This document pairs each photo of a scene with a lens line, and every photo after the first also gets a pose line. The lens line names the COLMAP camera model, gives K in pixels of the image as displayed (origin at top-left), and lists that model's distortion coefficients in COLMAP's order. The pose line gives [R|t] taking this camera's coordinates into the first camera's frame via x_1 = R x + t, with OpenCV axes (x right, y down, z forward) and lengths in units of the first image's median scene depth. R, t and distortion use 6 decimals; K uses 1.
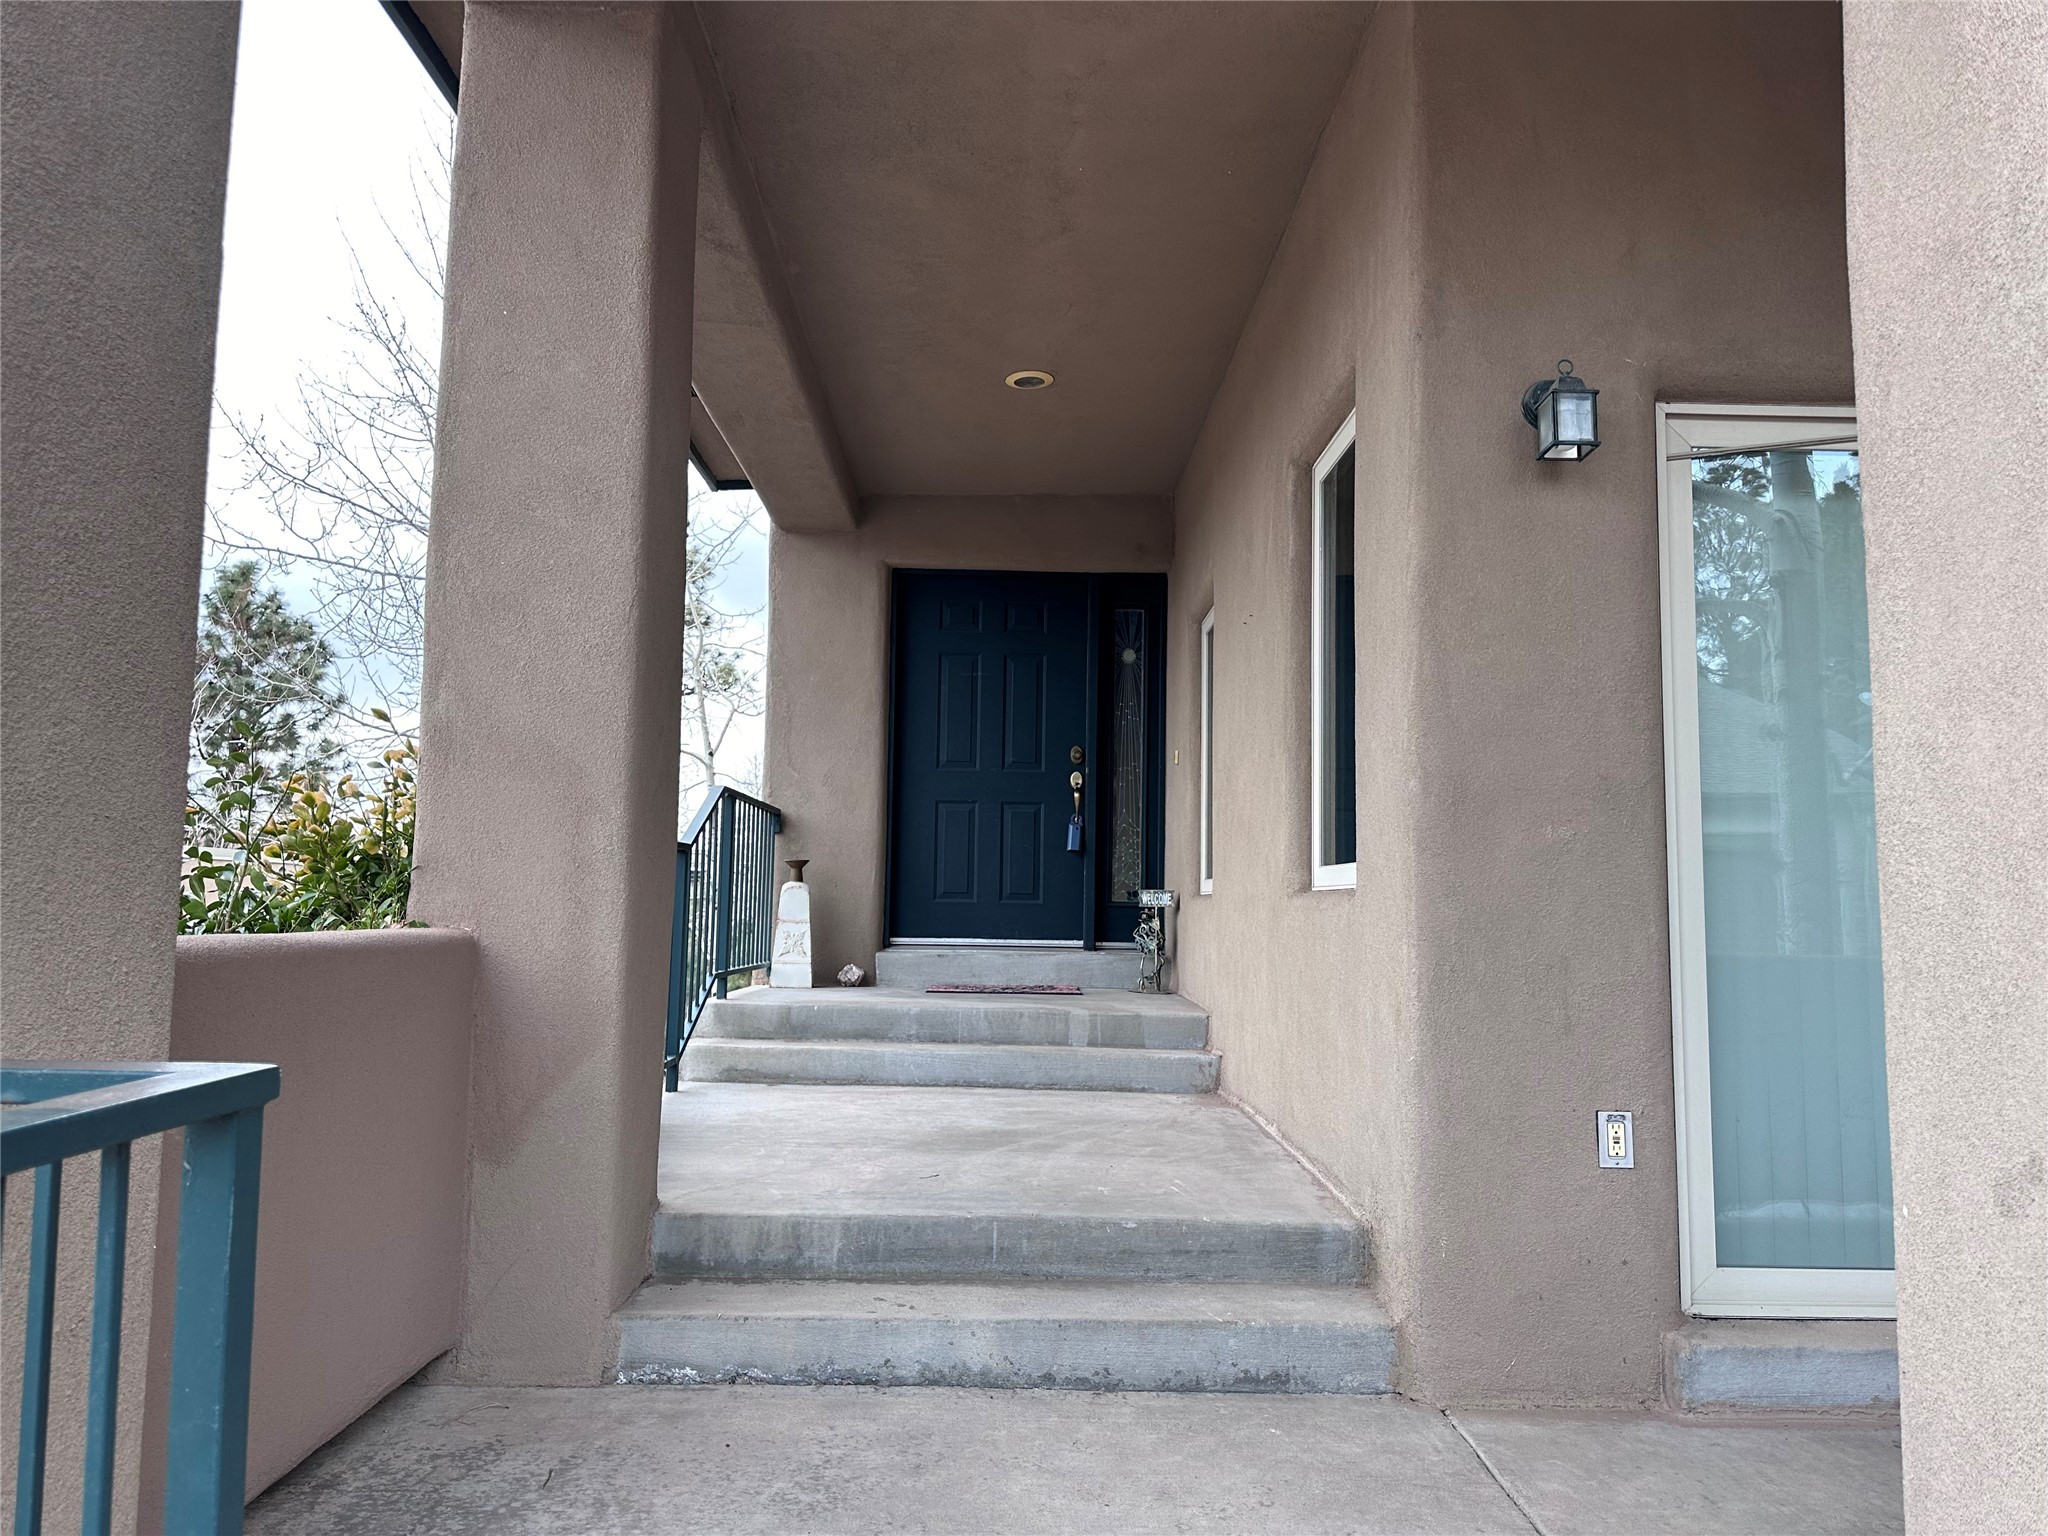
lens RADIAL K [[1476.3, 0, 1024.0], [0, 1476.3, 768.0], [0, 0, 1]] dist [0.006276, 0.002853]
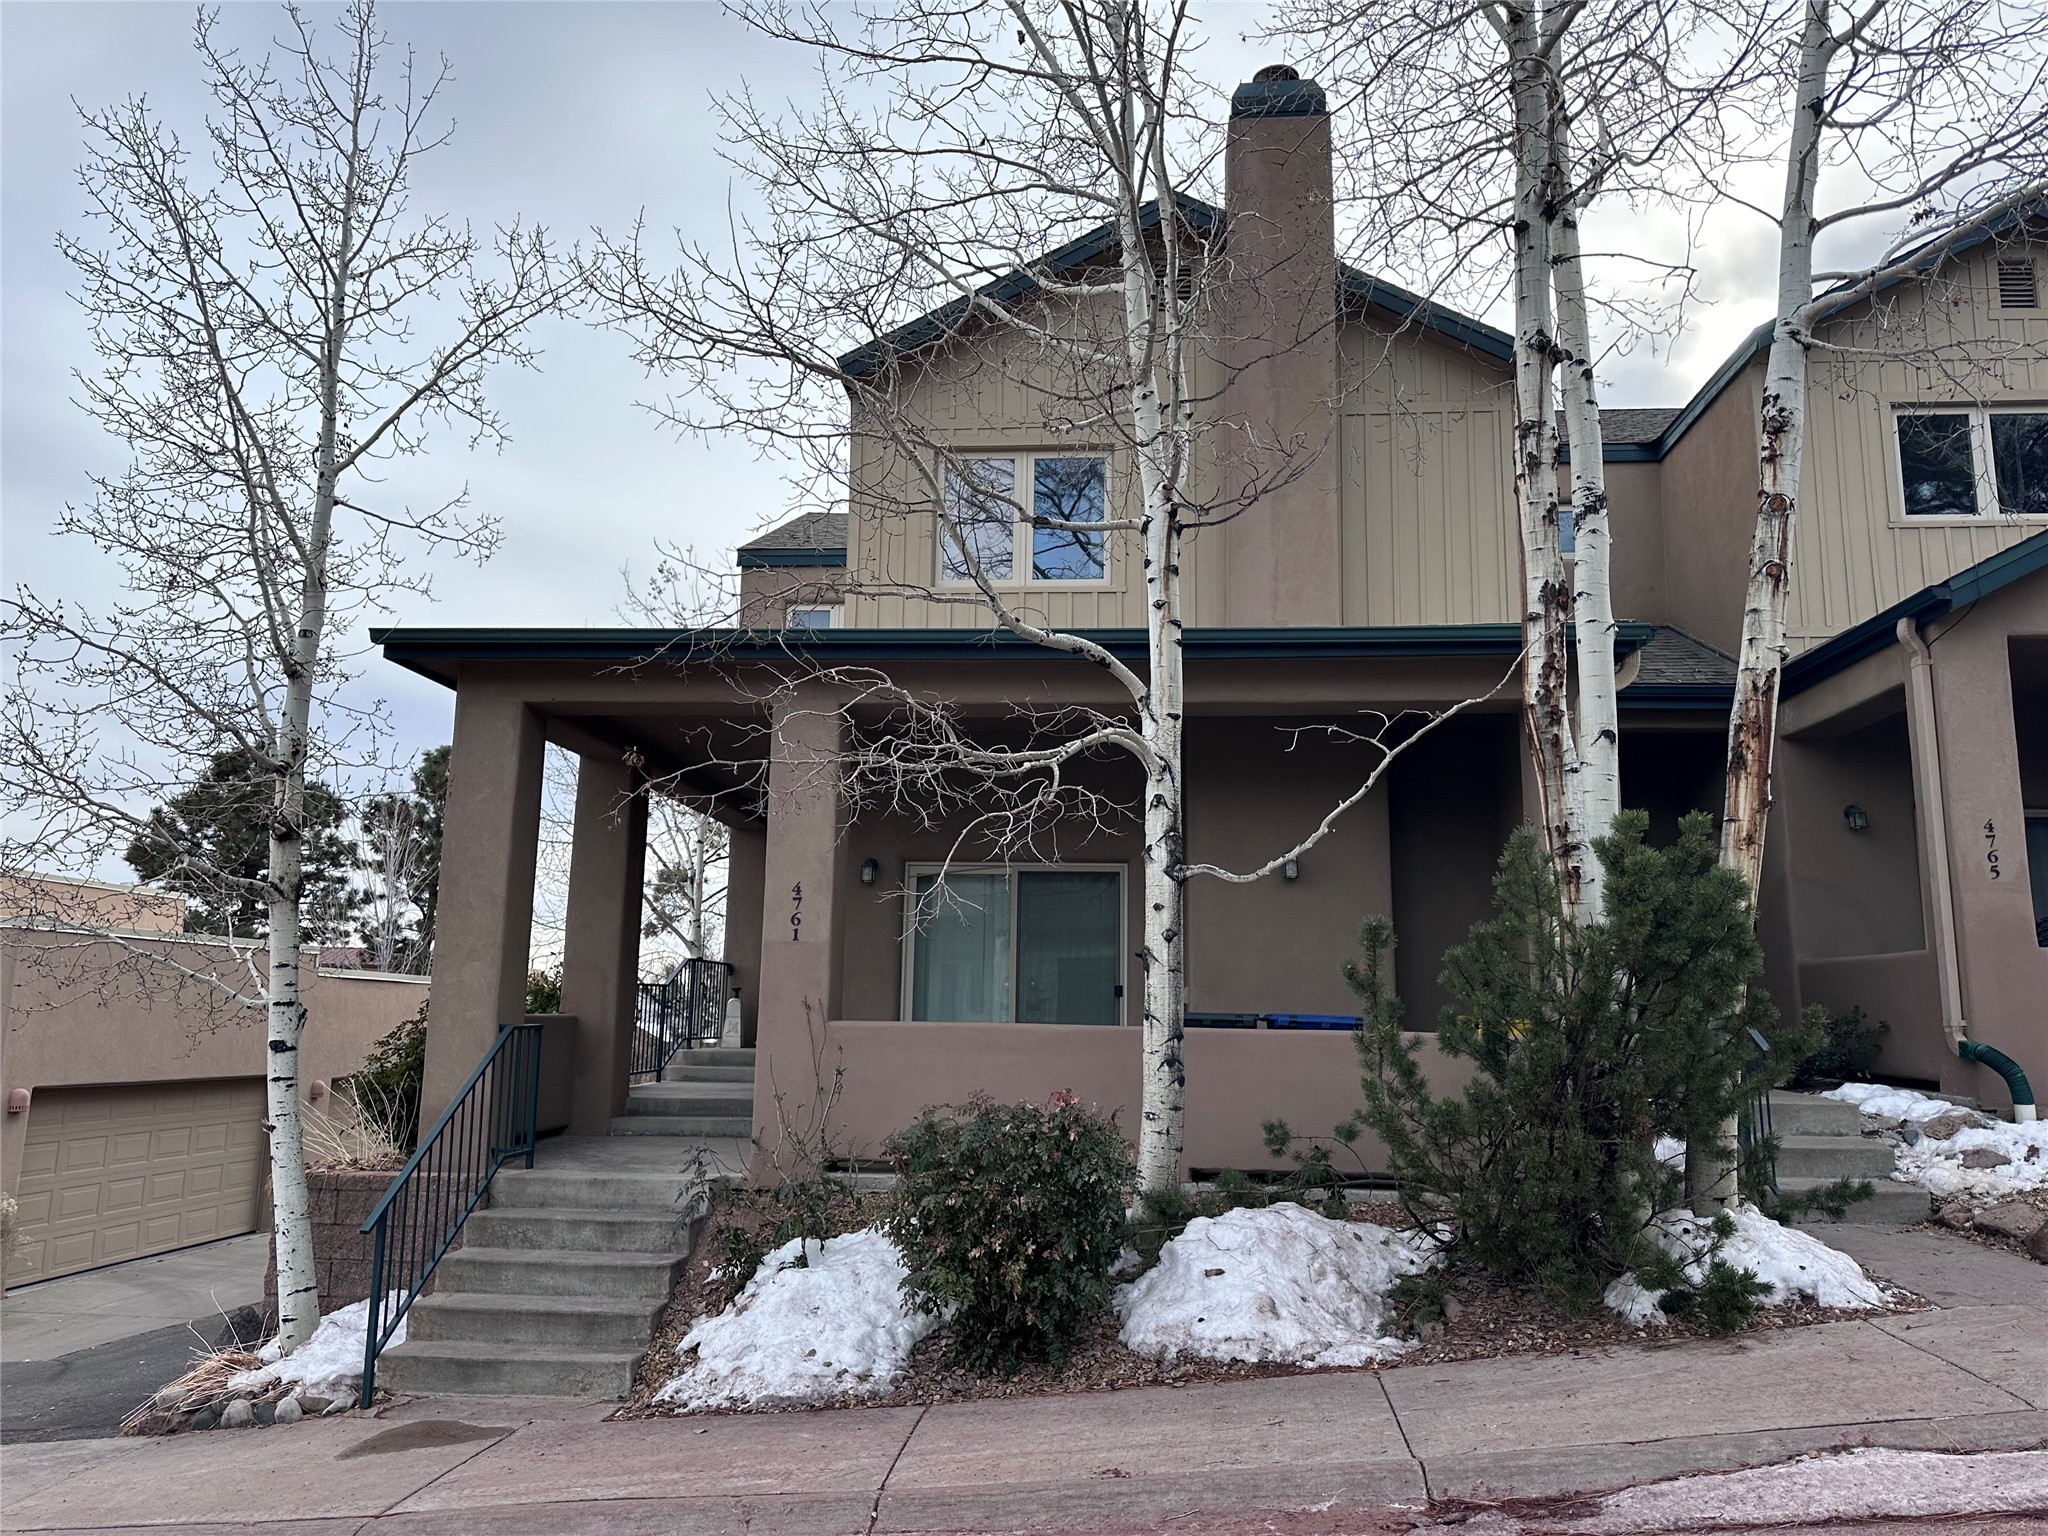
lens RADIAL K [[1476.3, 0, 1024.0], [0, 1476.3, 768.0], [0, 0, 1]] dist [0.006276, 0.002853]
pose [[0.995485, -0.019481, -0.092898, 0.467195], [0.012702, 0.997250, -0.073010, -0.094065], [0.094065, 0.071500, 0.992995, -1.110882]]
